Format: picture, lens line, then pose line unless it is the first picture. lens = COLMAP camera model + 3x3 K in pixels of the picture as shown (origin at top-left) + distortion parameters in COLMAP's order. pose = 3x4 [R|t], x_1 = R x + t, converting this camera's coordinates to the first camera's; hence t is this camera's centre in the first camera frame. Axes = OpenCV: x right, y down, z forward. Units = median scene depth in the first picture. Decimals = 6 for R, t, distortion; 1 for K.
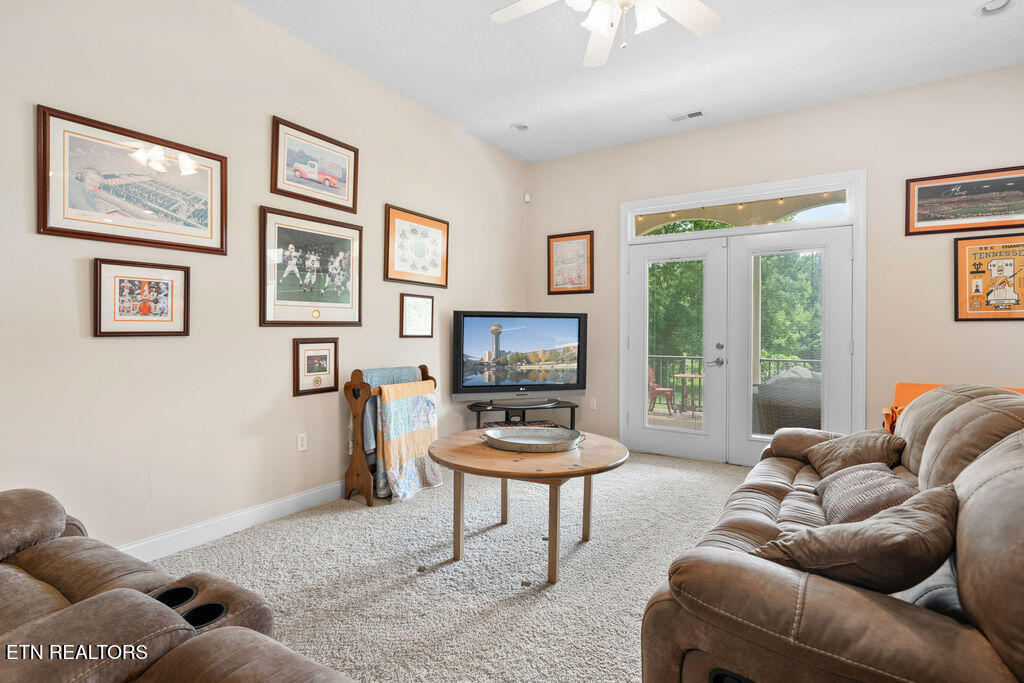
lens RADIAL K [[515.6, 0, 512.0], [0, 515.6, 341.5], [0, 0, 1]] dist [-0.014437, 0.000119]
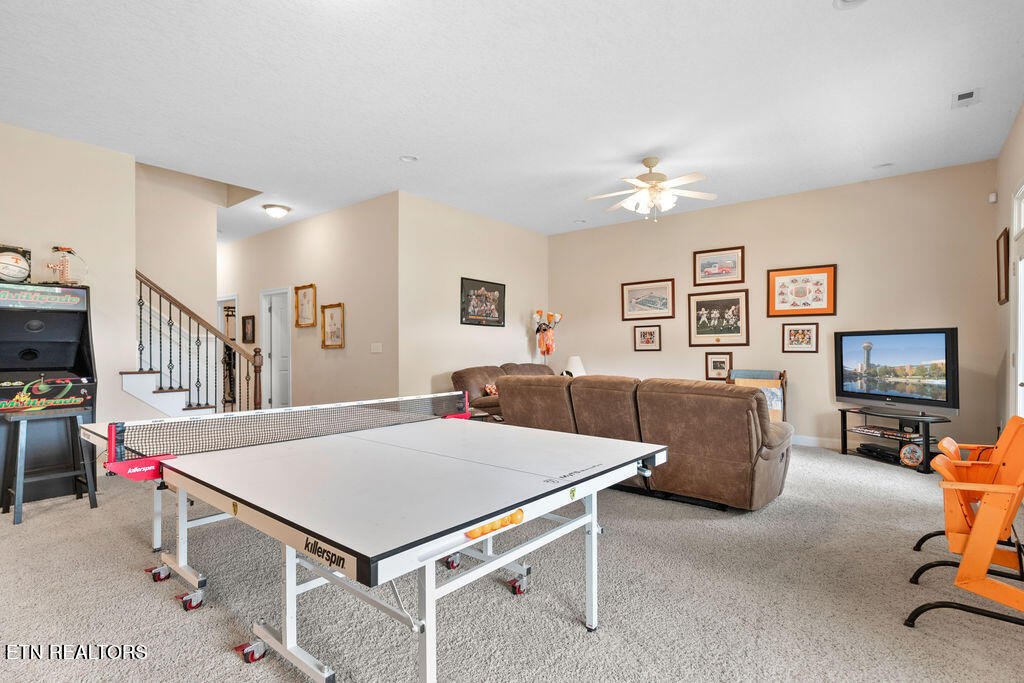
lens RADIAL K [[515.6, 0, 512.0], [0, 515.6, 341.5], [0, 0, 1]] dist [-0.014437, 0.000119]
pose [[-0.117718, -0.018562, -0.992874, 1.543991], [-0.010881, 0.999789, -0.017402, -0.004437], [0.992987, 0.008755, -0.117895, 0.408181]]
